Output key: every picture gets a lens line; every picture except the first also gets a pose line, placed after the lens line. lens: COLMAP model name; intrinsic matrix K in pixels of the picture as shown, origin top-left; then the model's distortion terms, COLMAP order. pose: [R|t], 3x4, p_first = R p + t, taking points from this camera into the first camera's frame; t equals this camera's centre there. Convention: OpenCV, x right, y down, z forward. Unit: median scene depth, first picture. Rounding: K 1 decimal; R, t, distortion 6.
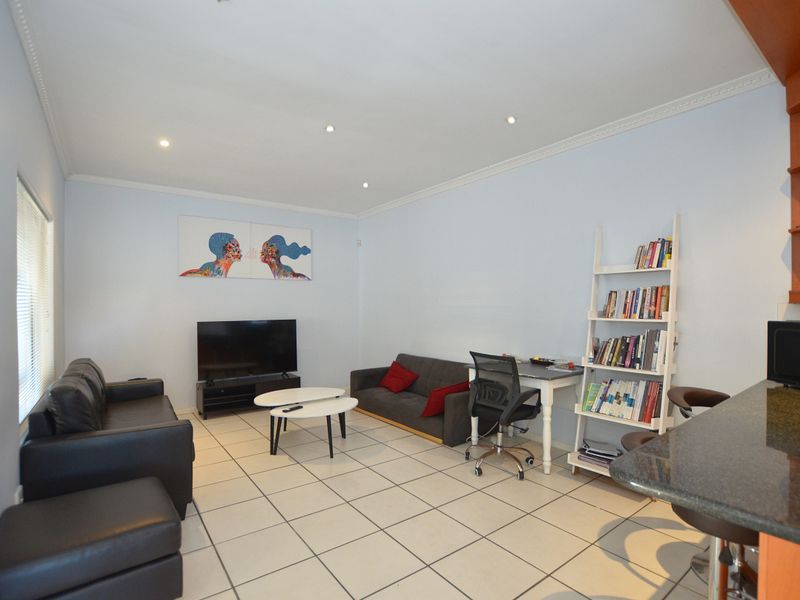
lens RADIAL K [[420.9, 0, 400.5], [0, 420.9, 304.3], [0, 0, 1]] dist [-0.004005, -0.000517]
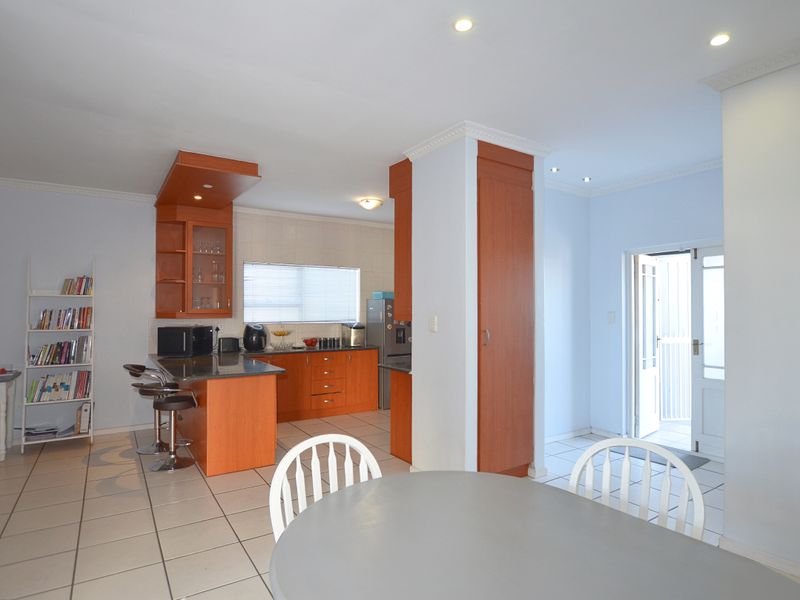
lens RADIAL K [[442.6, 0, 399.9], [0, 442.6, 305.8], [0, 0, 1]] dist [-0.000030, 0.000028]
pose [[0.097664, 0.021931, 0.994978, -0.841796], [0.001261, 0.999754, -0.022160, -0.011395], [-0.995219, 0.003419, 0.097613, -0.277780]]
